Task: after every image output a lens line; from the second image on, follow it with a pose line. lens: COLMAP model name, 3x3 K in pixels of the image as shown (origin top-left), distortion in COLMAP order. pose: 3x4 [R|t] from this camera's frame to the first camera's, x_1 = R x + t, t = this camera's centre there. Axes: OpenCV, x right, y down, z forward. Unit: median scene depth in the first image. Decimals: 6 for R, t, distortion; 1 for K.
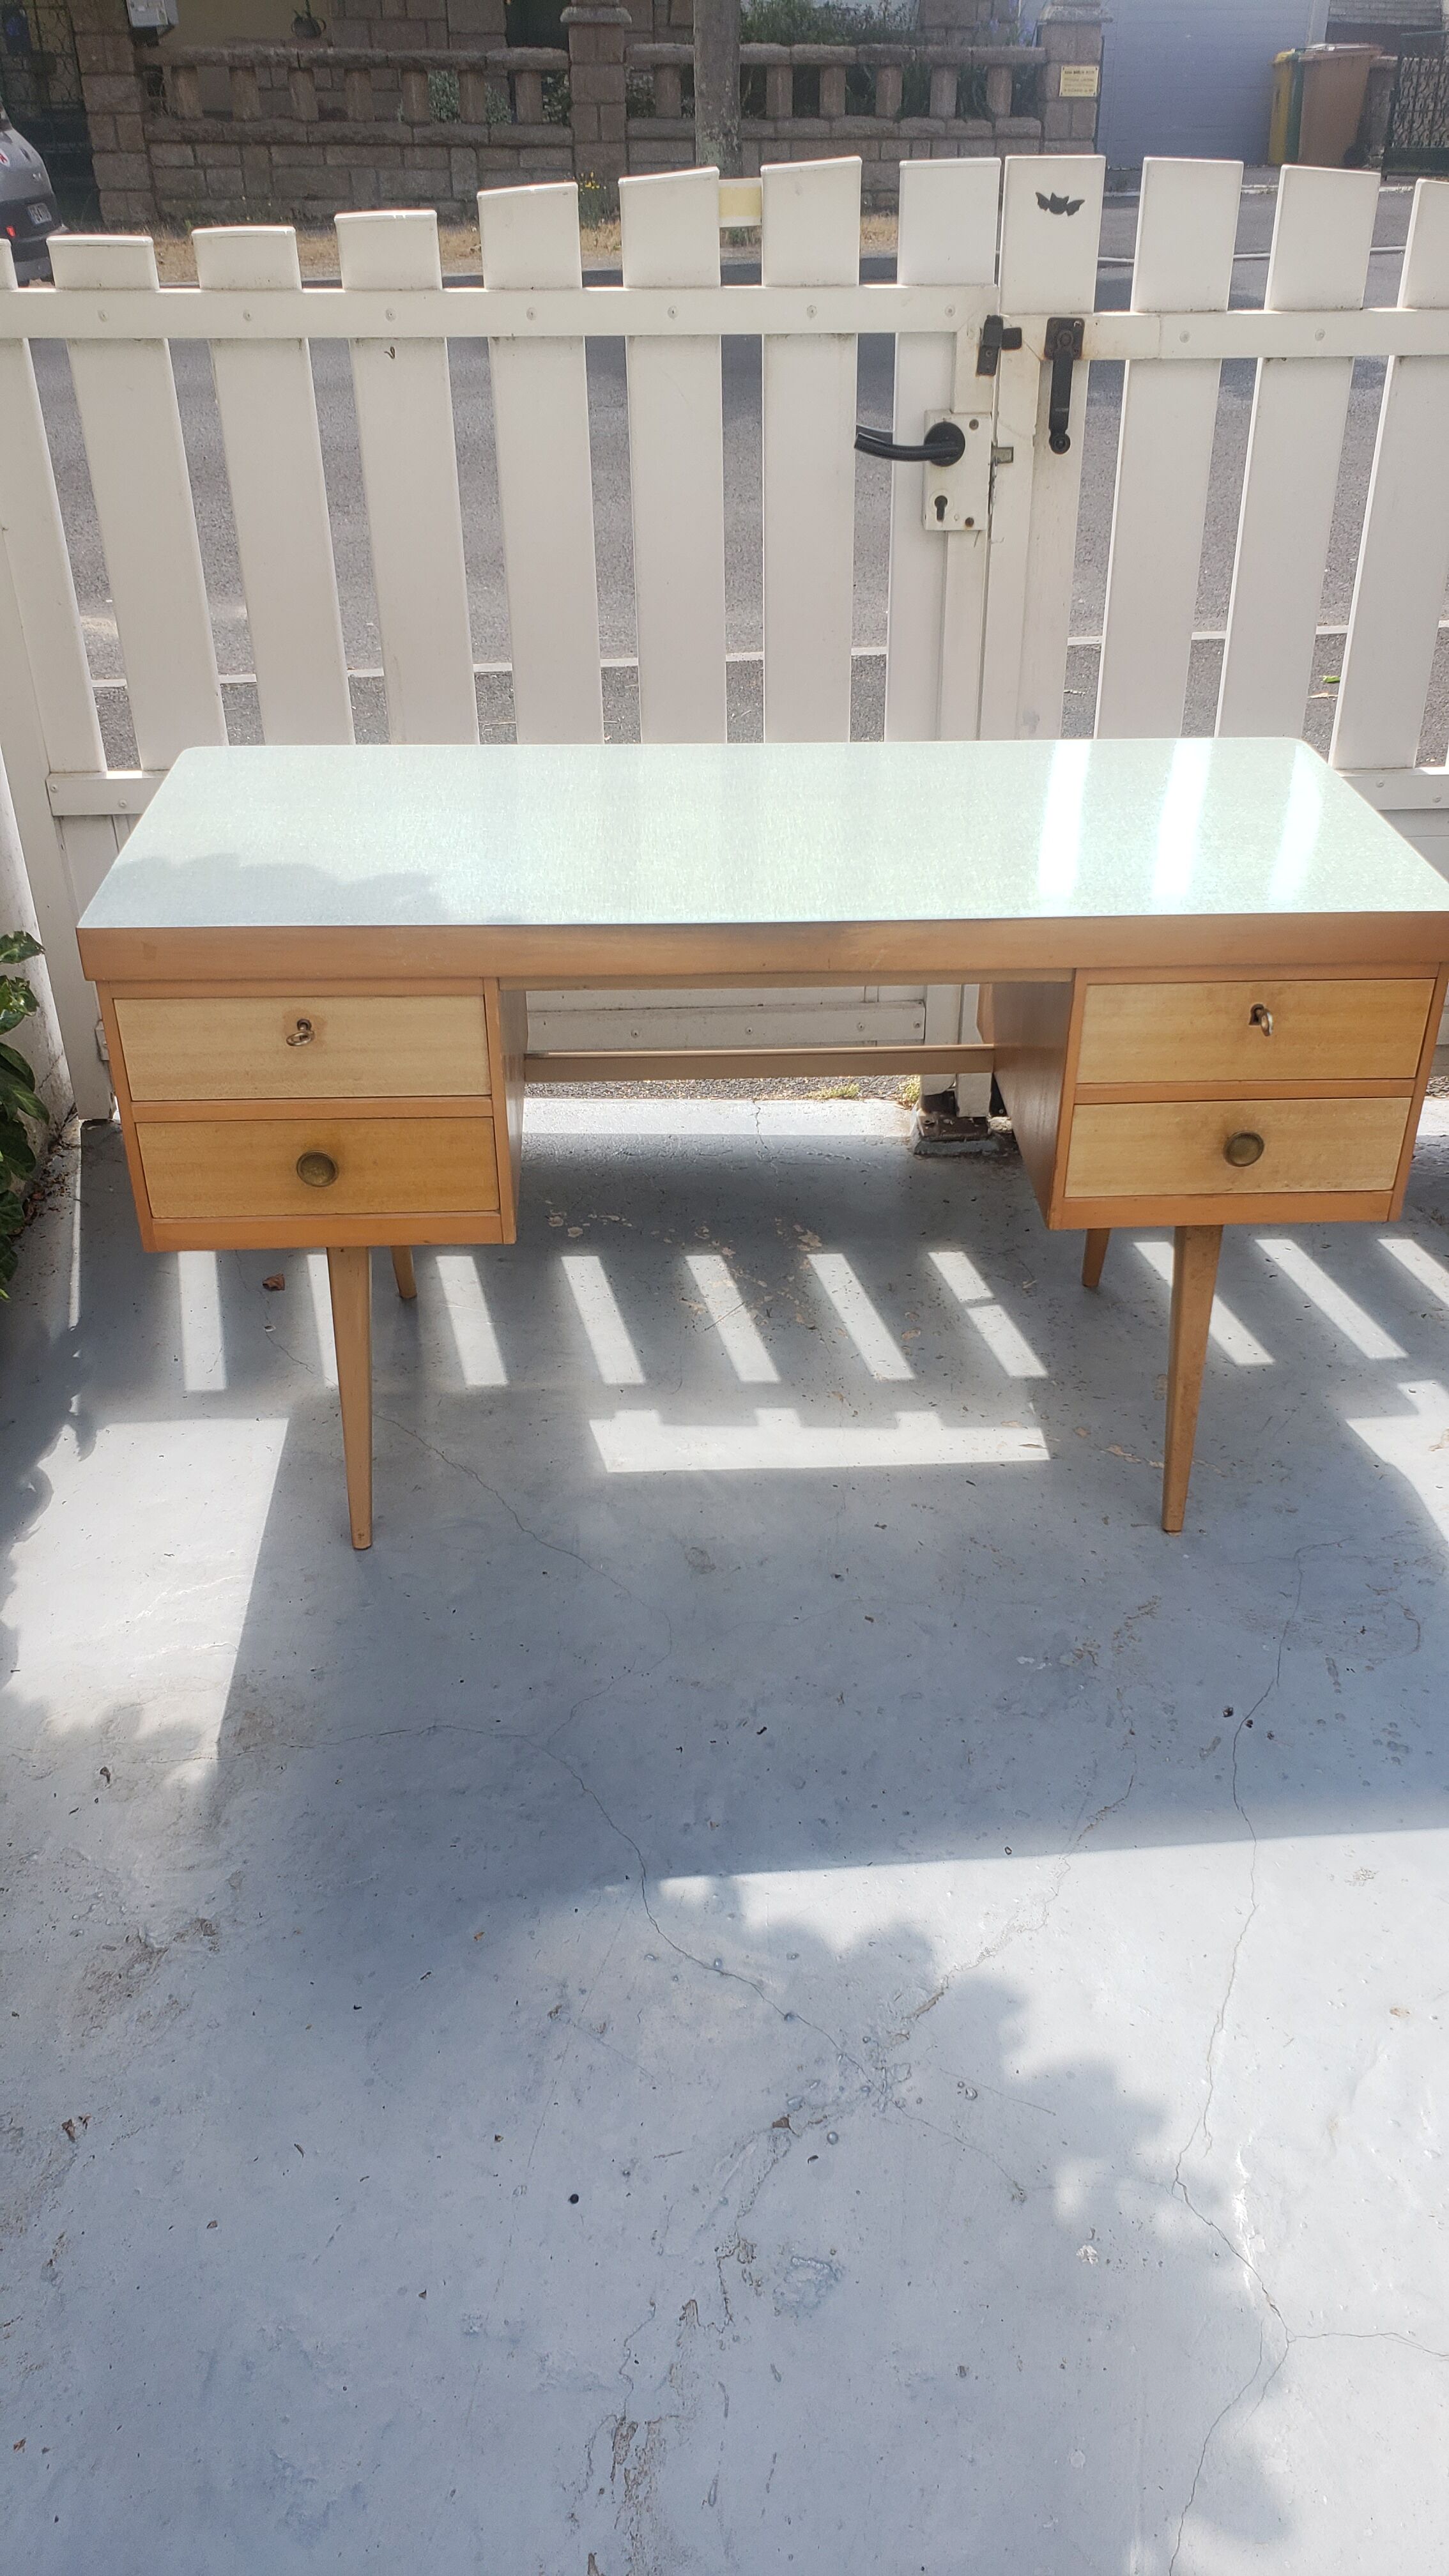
lens RADIAL K [[2031.7, 0, 733.1], [0, 2031.7, 1279.3], [0, 0, 1]] dist [0.001274, 0.007984]
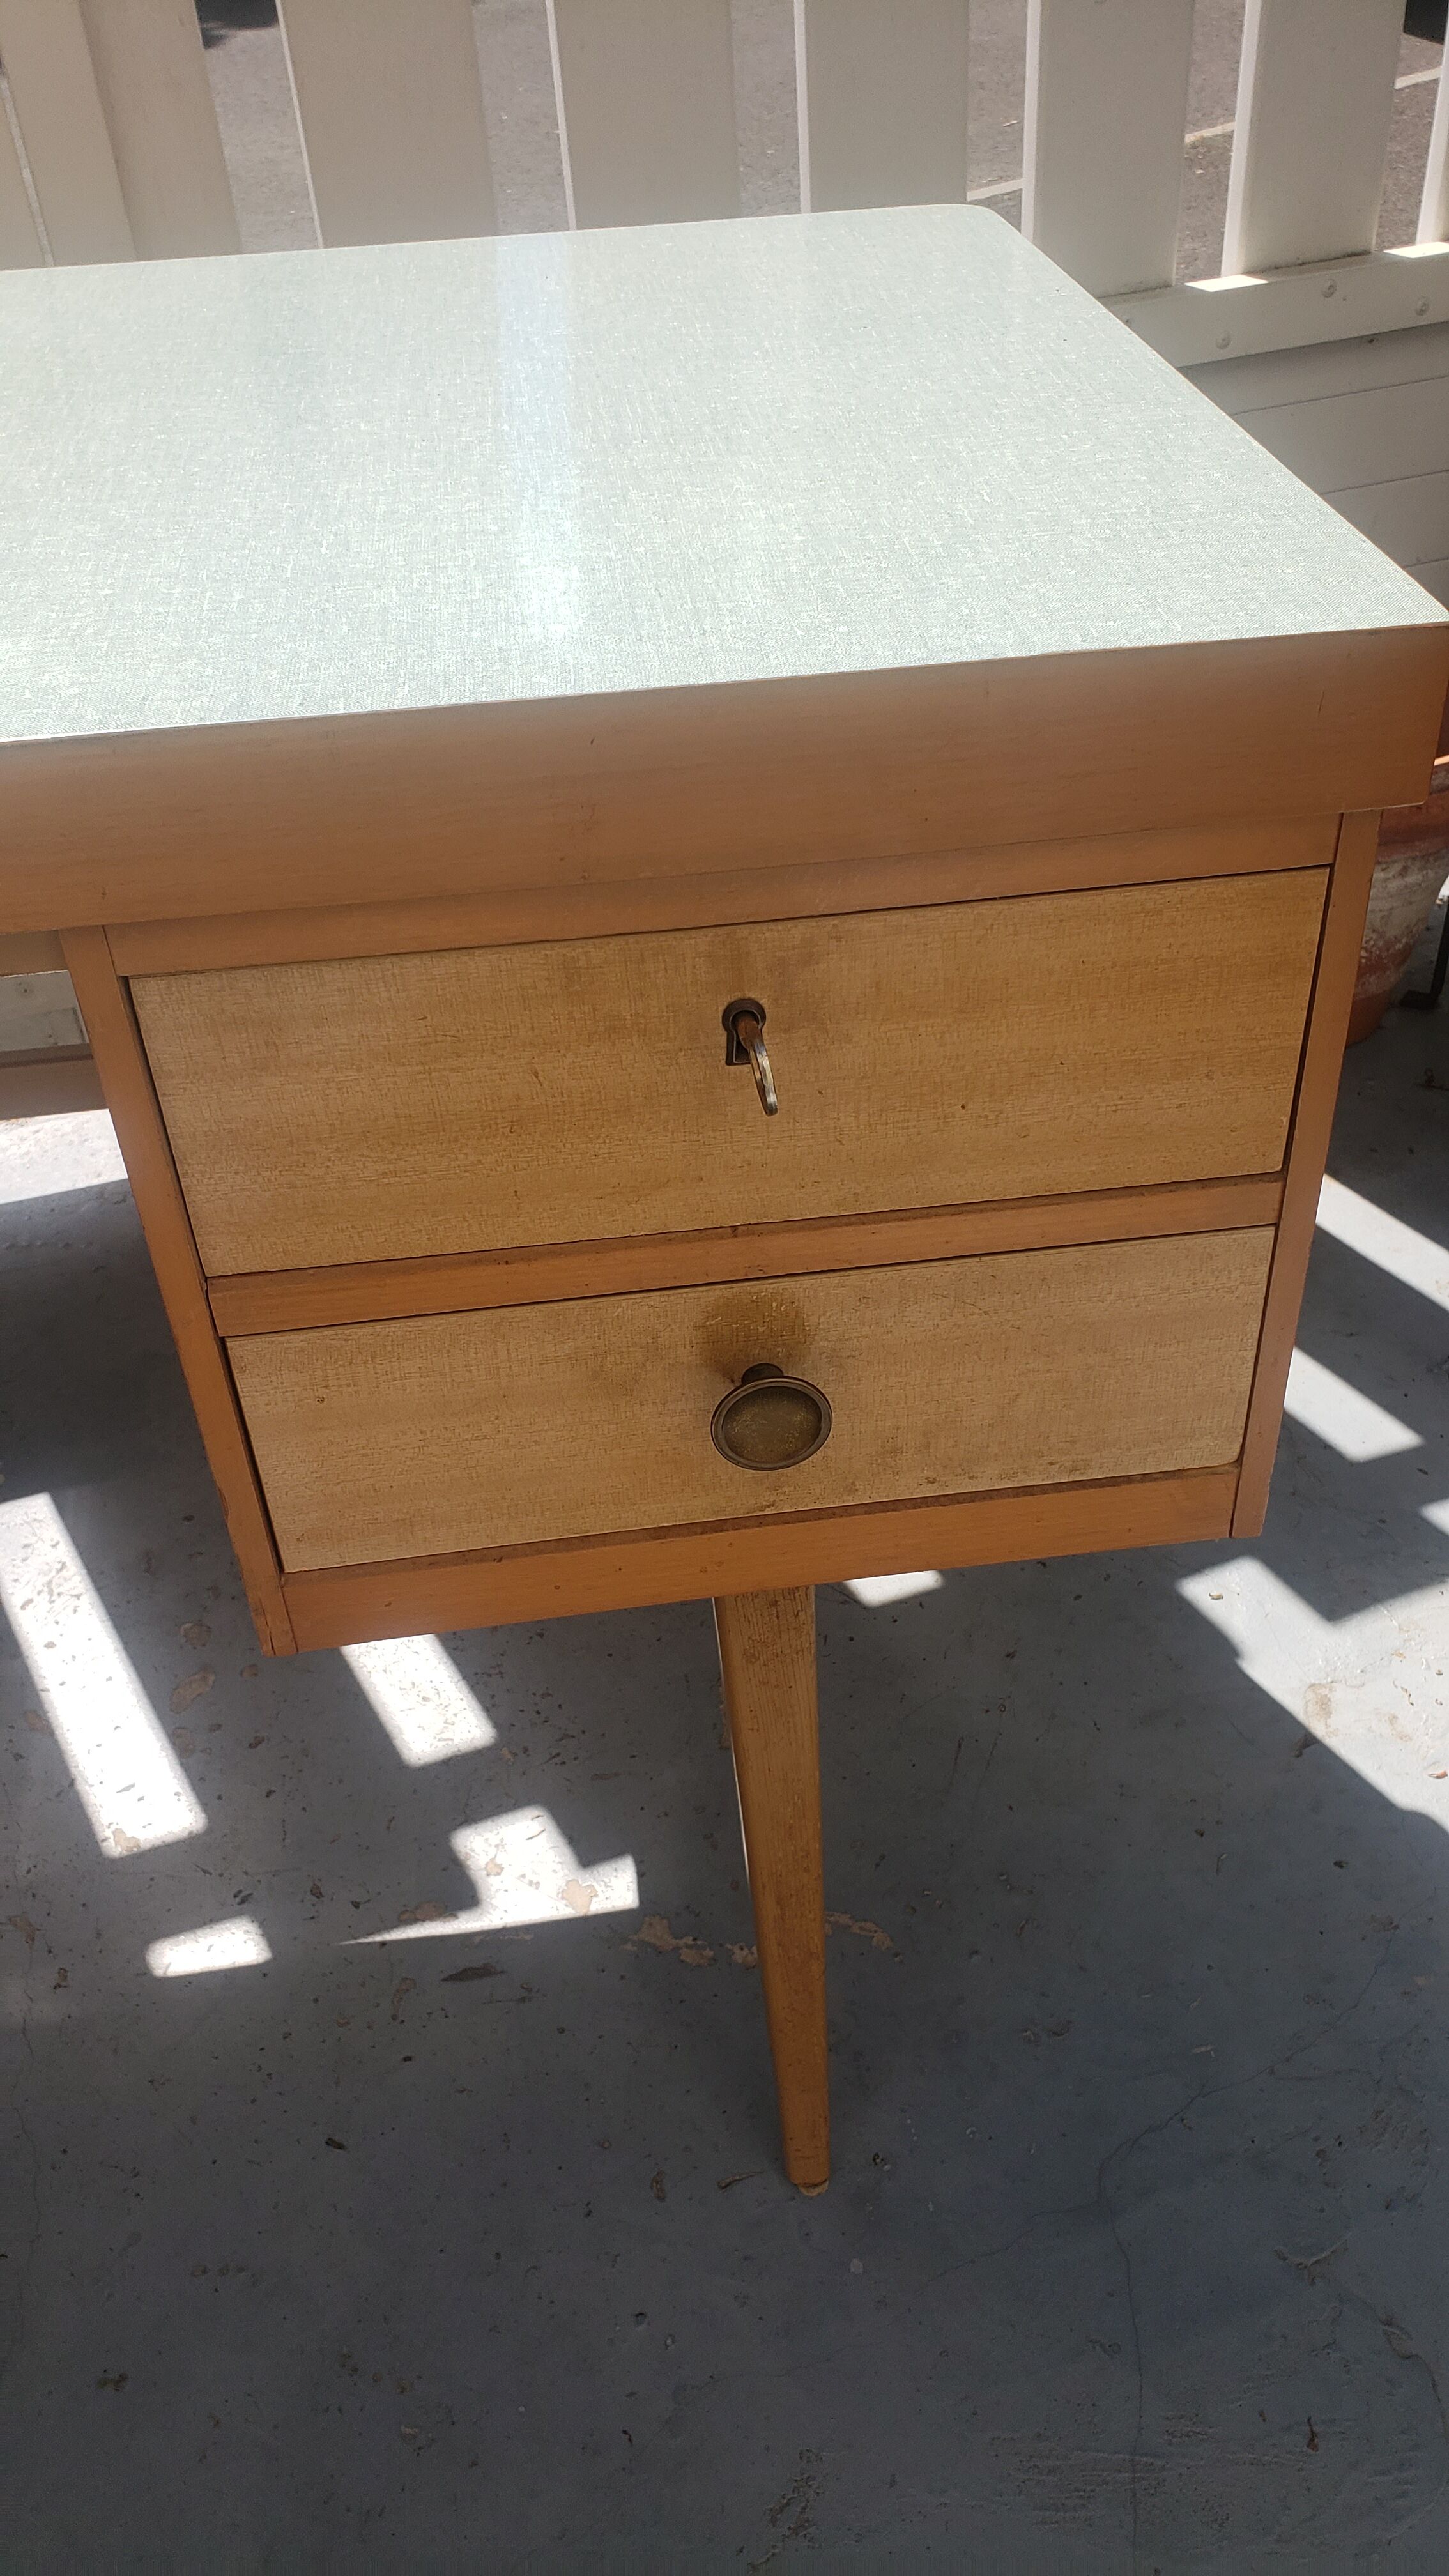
lens RADIAL K [[2031.7, 0, 743.2], [0, 2031.7, 1301.8], [0, 0, 1]] dist [0.001274, 0.007984]
pose [[0.997014, -0.074706, 0.019551, 0.247797], [0.071884, 0.990352, 0.118471, -0.125740], [-0.028213, -0.116712, 0.992765, 0.693370]]
